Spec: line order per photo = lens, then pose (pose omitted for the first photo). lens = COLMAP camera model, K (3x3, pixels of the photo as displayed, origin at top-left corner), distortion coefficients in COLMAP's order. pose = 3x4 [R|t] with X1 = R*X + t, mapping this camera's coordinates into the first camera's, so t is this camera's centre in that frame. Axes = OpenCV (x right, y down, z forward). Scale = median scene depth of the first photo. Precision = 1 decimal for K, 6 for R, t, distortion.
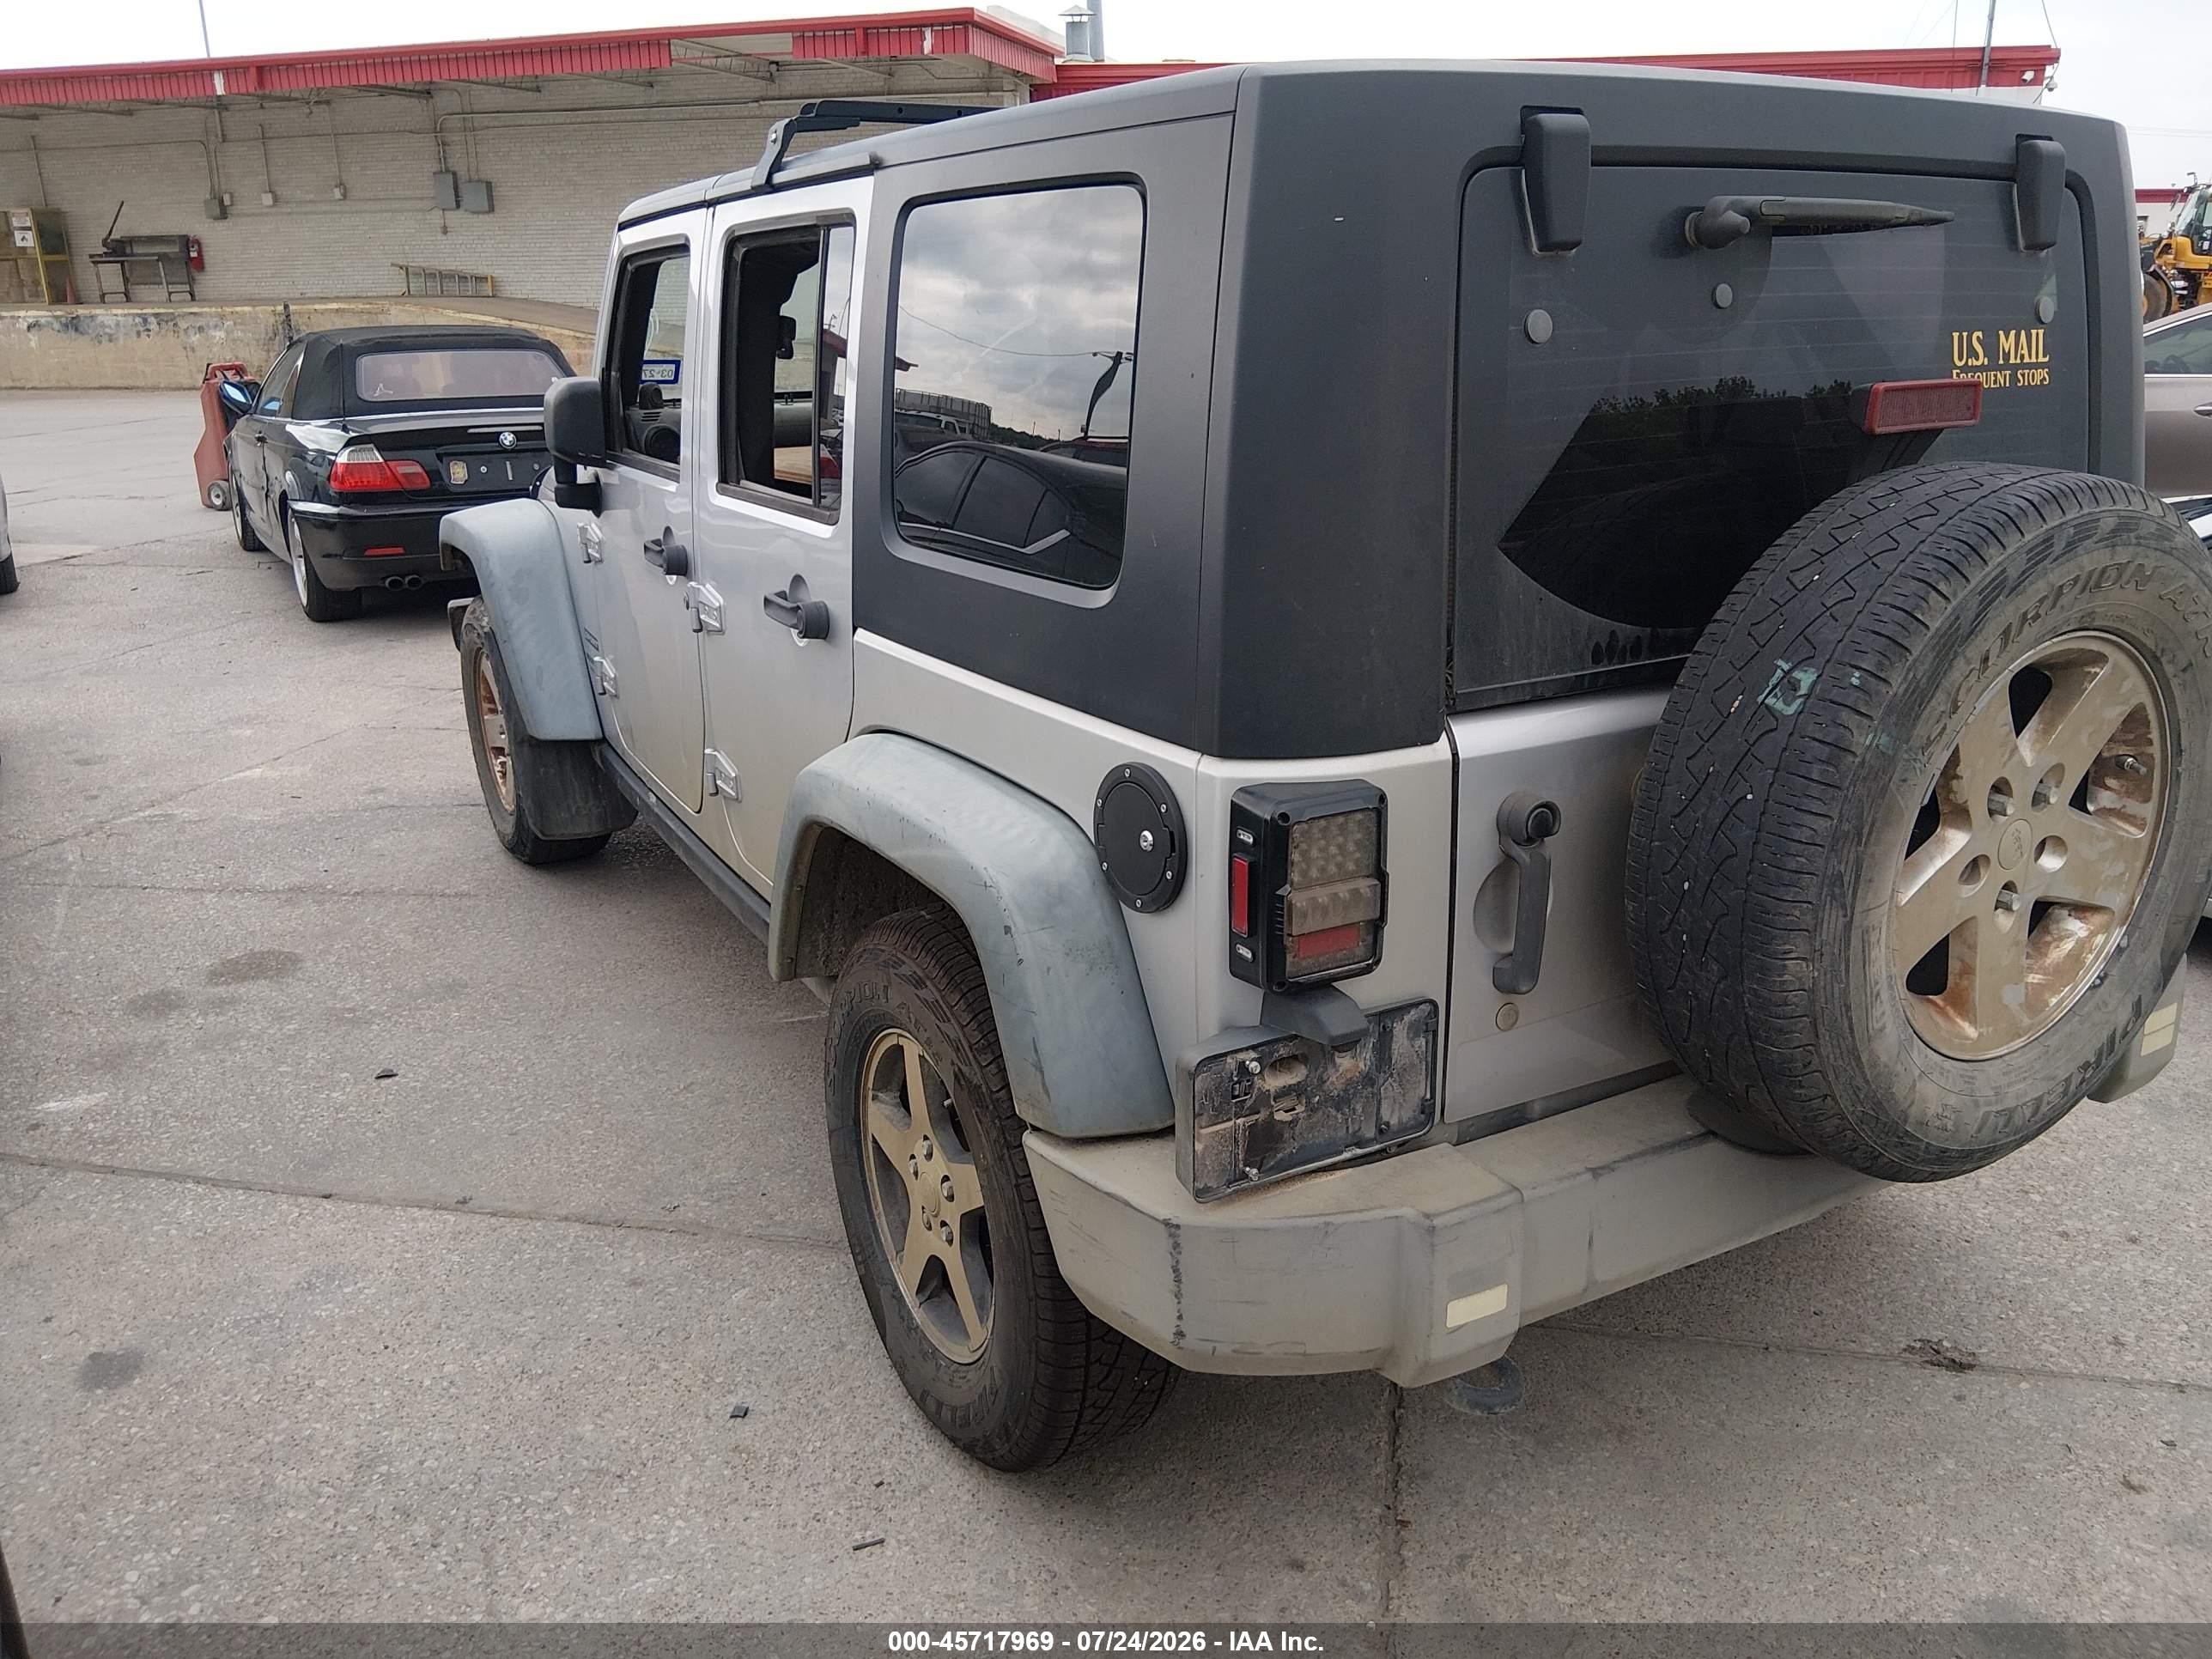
lens RADIAL K [[1724.9, 0, 1106.0], [0, 1724.9, 829.5], [0, 0, 1]] dist [0.128263, -0.227732]
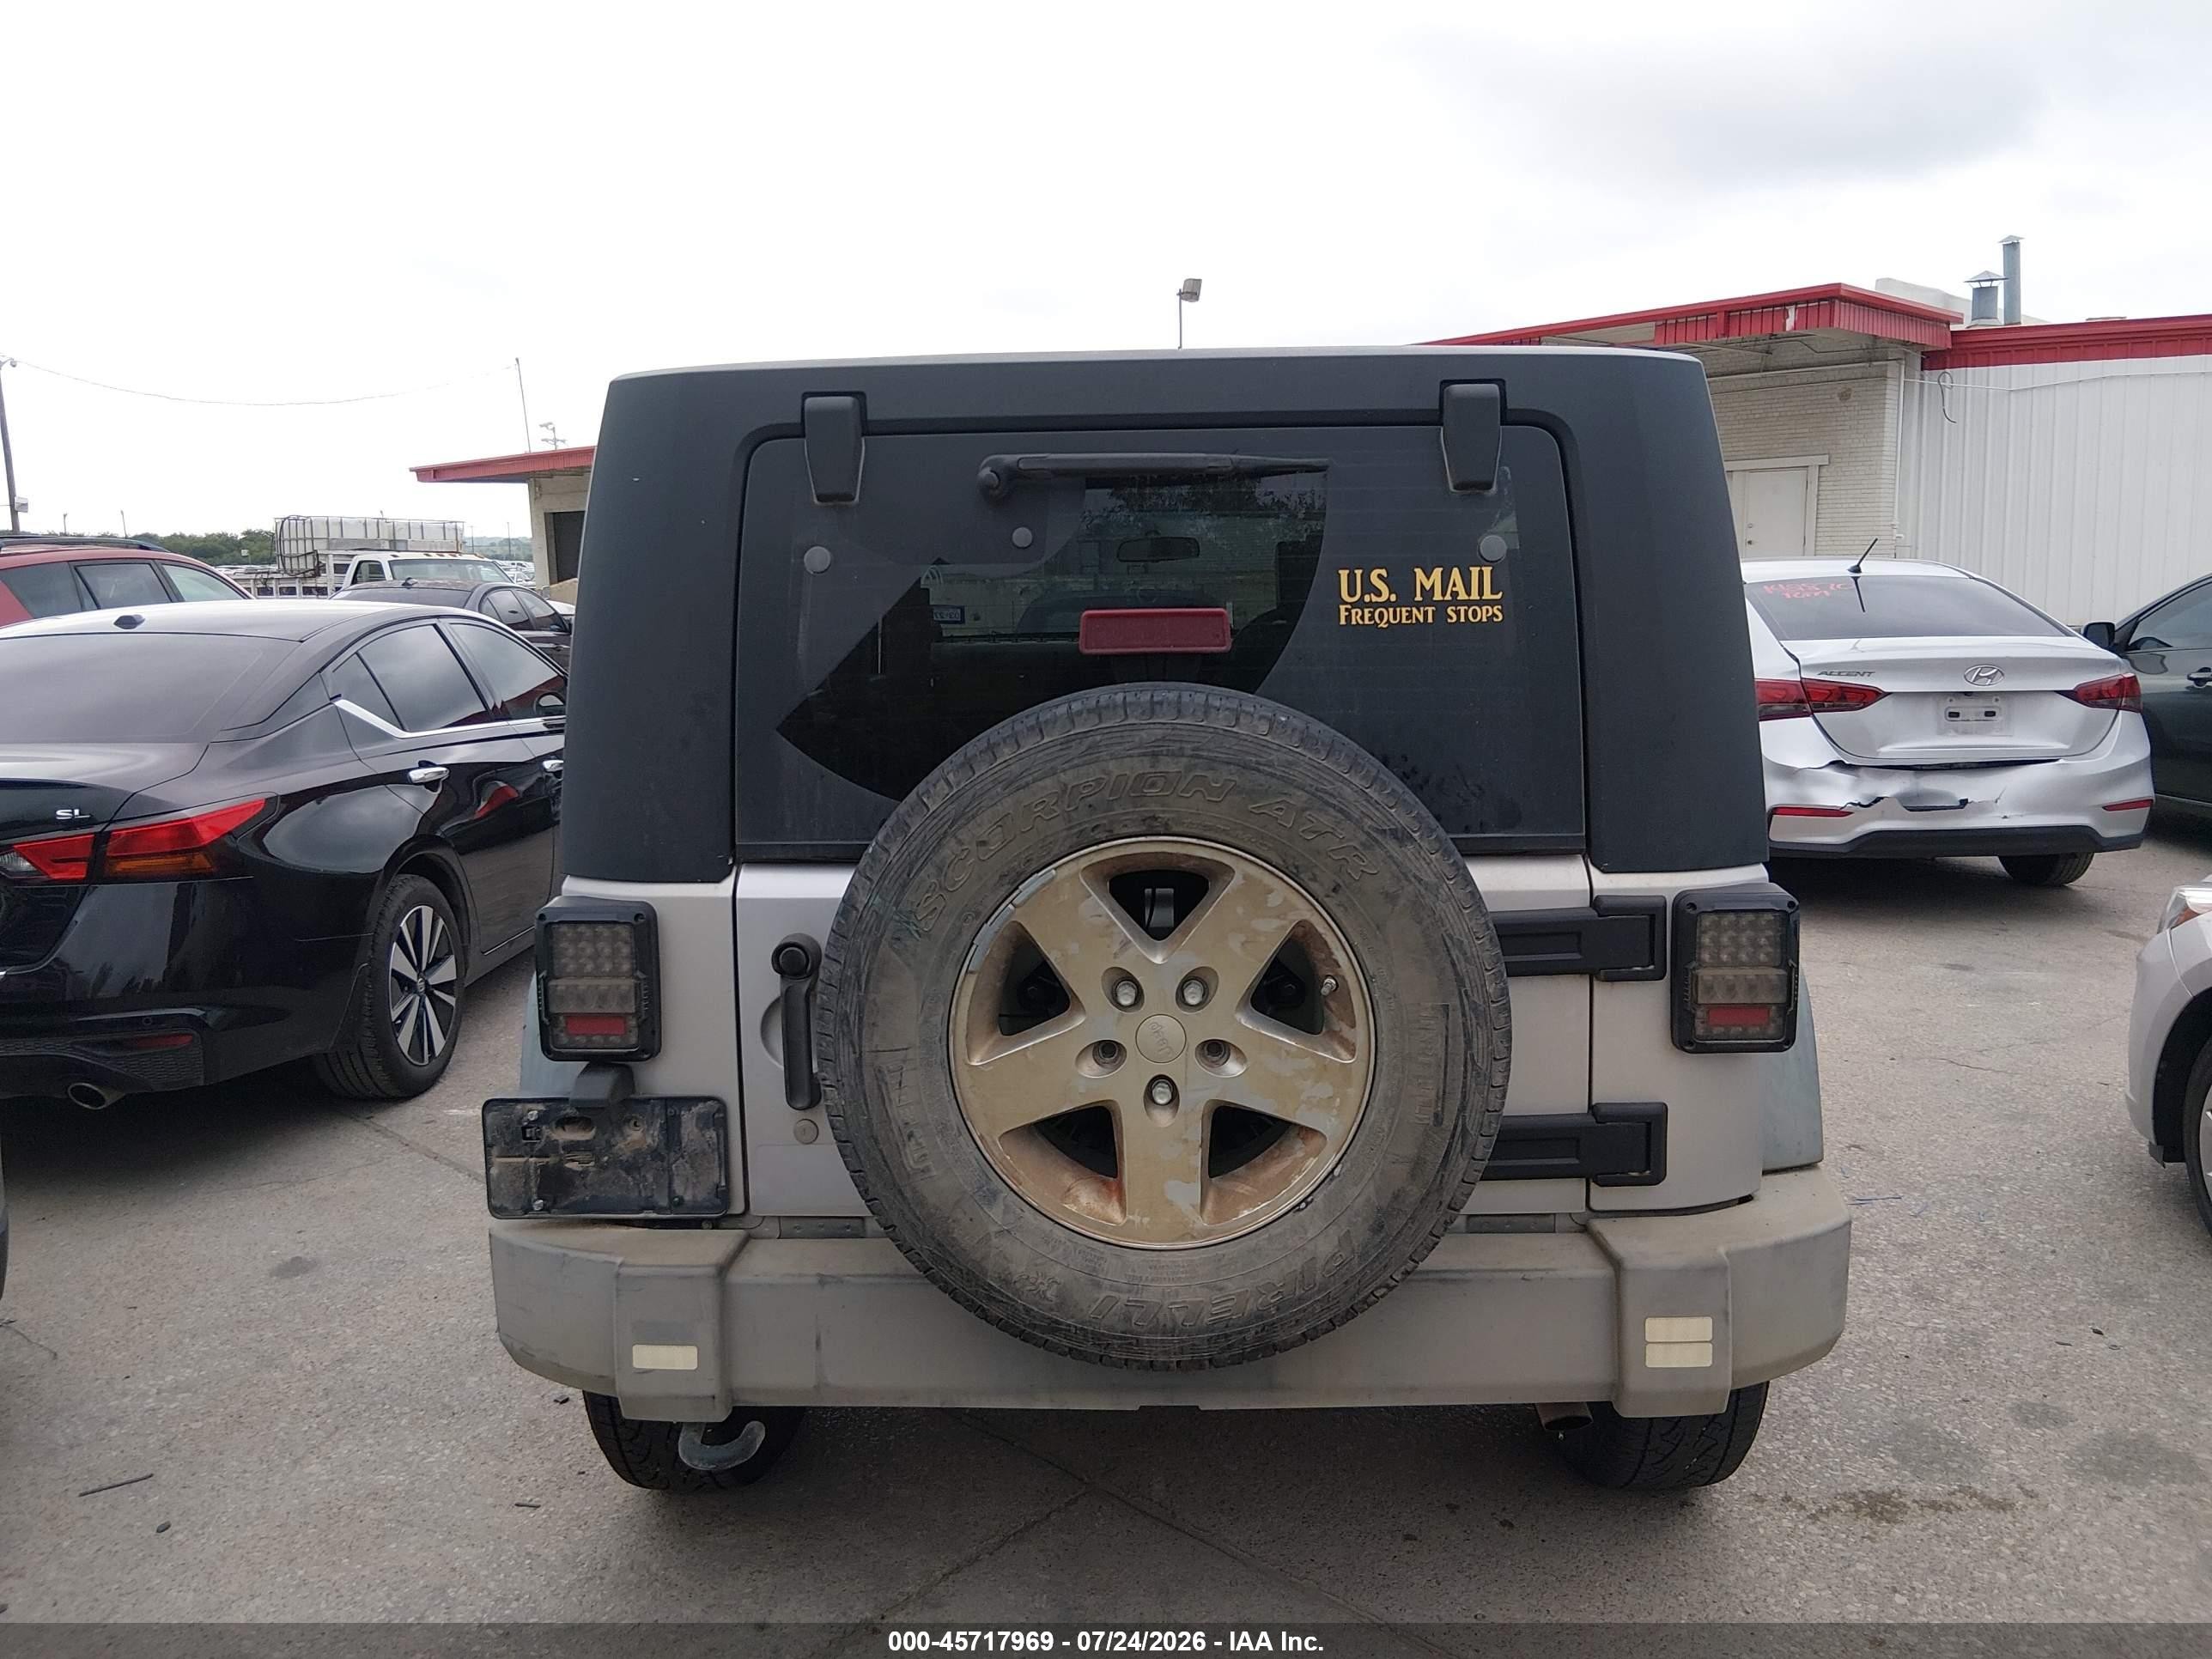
lens RADIAL K [[1699.2, 0, 1052.8], [0, 1699.2, 811.0], [0, 0, 1]] dist [0.111056, -0.210604]
pose [[0.843585, 0.073353, -0.531962, 0.982460], [-0.154886, 0.981762, -0.110243, -0.002808], [0.514173, 0.175393, 0.839561, 0.087600]]
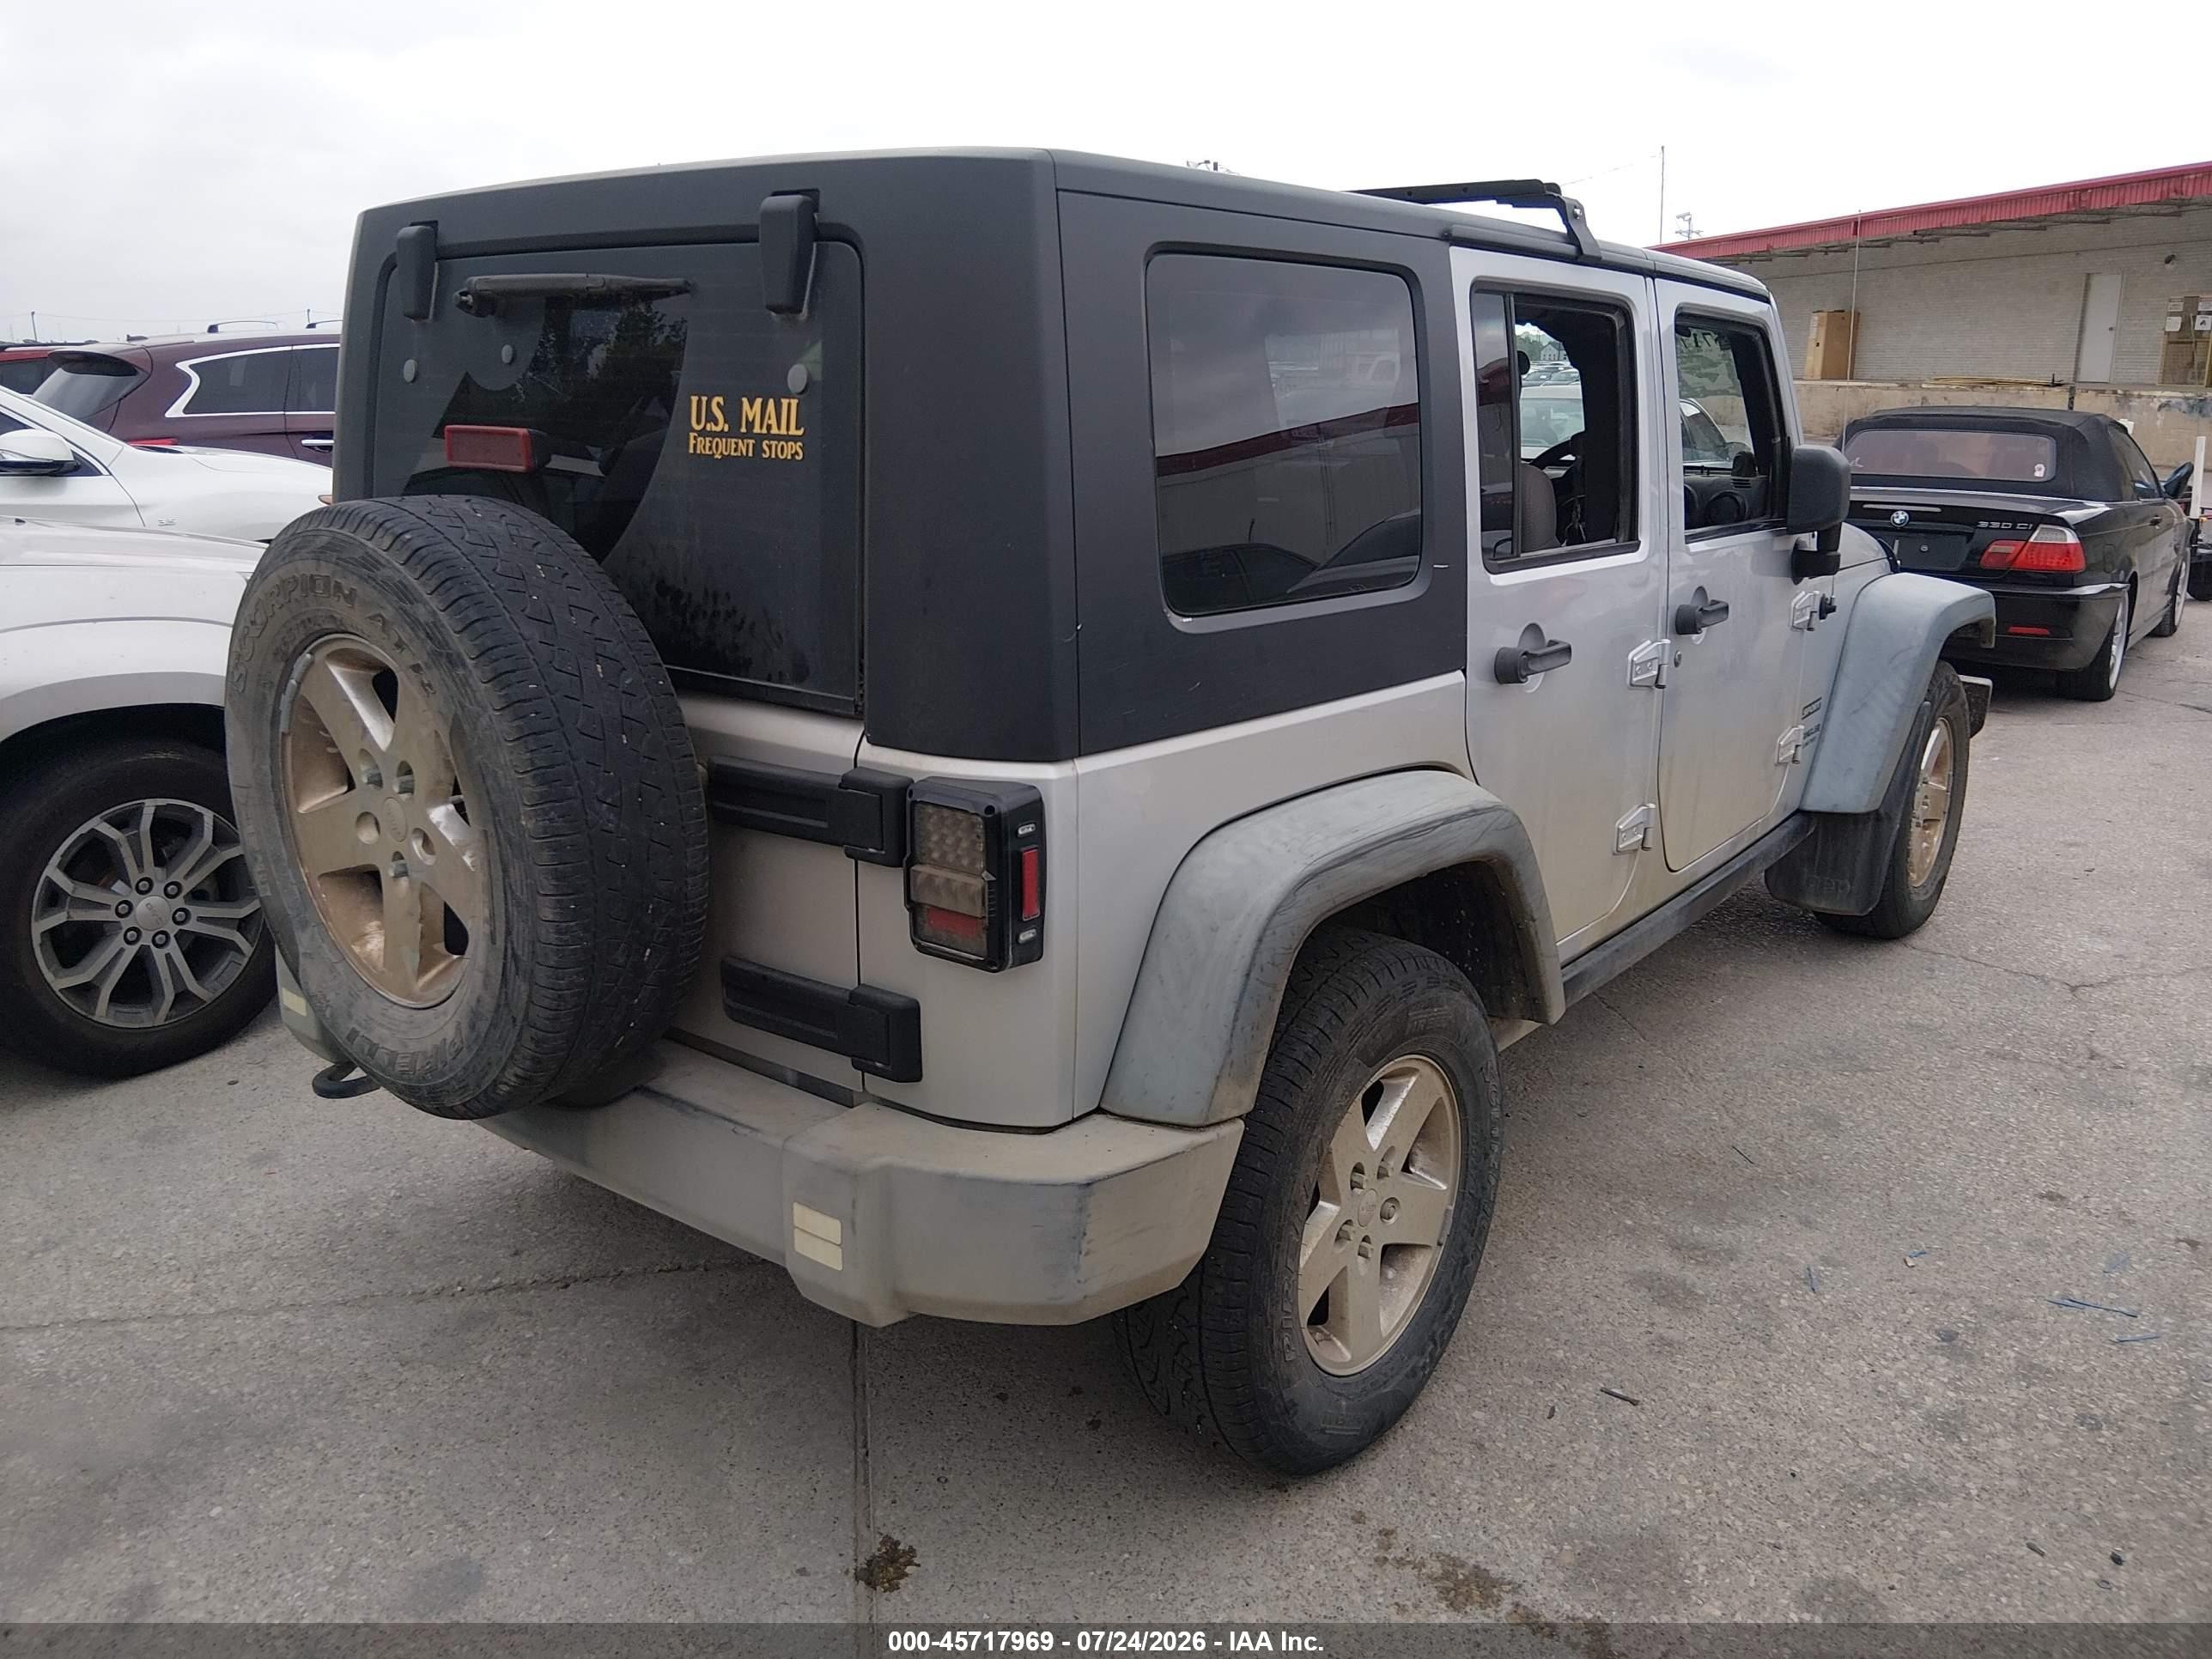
lens RADIAL K [[1702.8, 0, 1106.0], [0, 1702.8, 829.5], [0, 0, 1]] dist [0.046779, -0.090787]
pose [[0.348874, 0.259576, -0.900504, 1.689880], [-0.295045, 0.942437, 0.157357, -0.300973], [0.889514, 0.210792, 0.405378, 0.951094]]
